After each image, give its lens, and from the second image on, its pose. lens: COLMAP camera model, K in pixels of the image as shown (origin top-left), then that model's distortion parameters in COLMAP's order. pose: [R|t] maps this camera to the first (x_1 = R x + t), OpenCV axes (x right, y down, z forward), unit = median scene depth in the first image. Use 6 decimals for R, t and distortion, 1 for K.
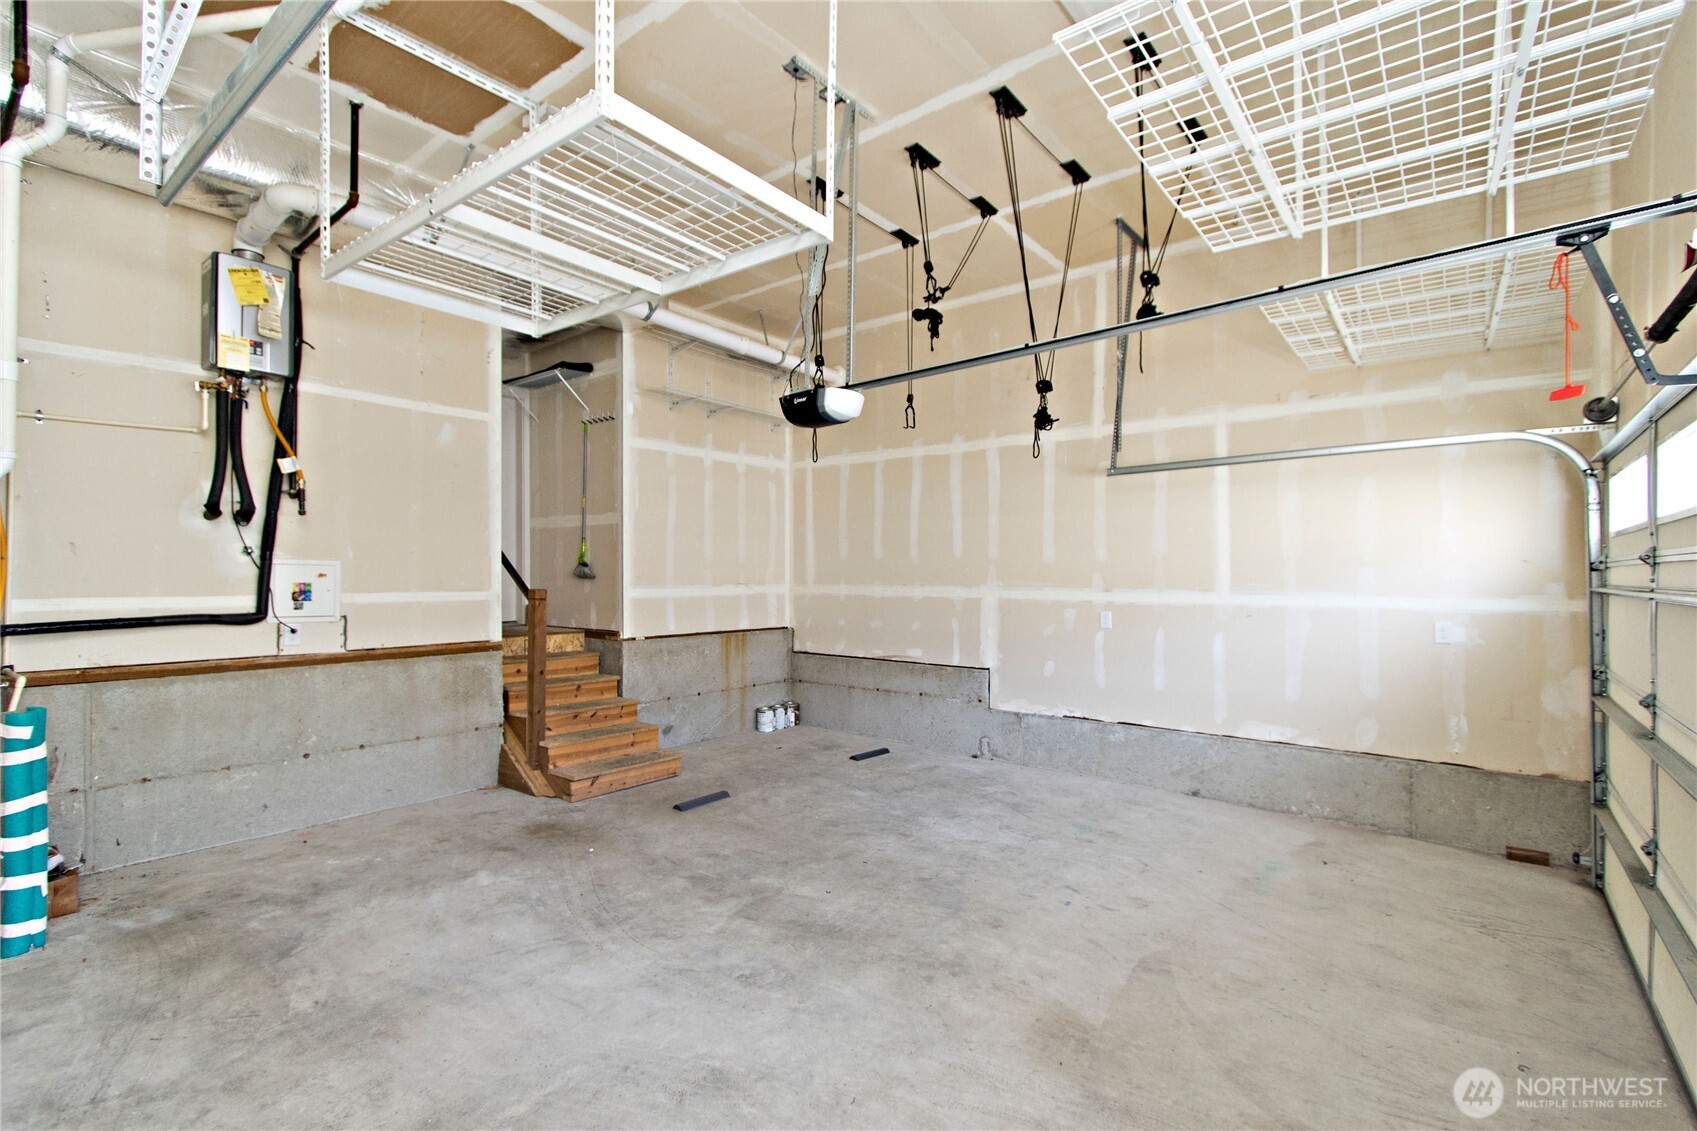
lens RADIAL K [[781.2, 0, 844.6], [0, 781.2, 567.6], [0, 0, 1]] dist [0.003769, -0.000325]
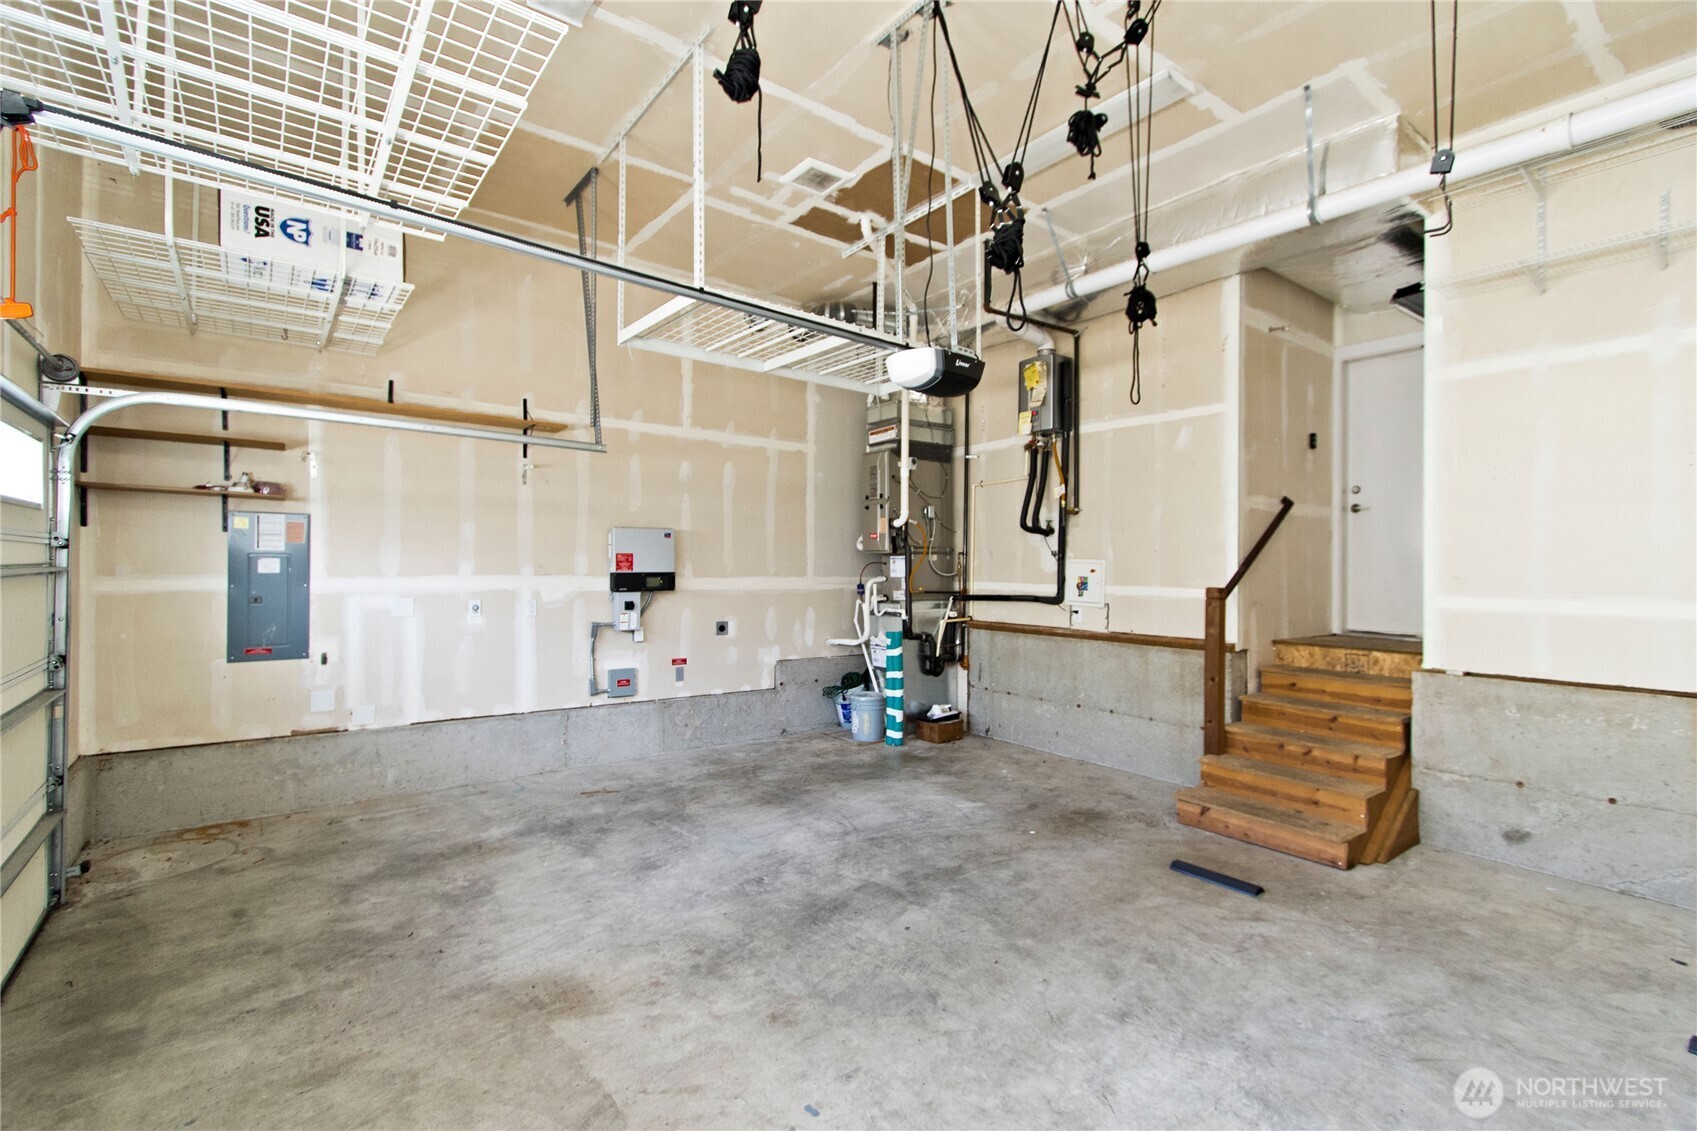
lens RADIAL K [[781.2, 0, 847.0], [0, 781.2, 567.0], [0, 0, 1]] dist [0.003769, -0.000325]
pose [[-0.256648, -0.005379, -0.966490, 0.806700], [-0.004759, 0.999979, -0.004301, 0.012948], [0.966493, 0.003496, -0.256669, 1.102486]]
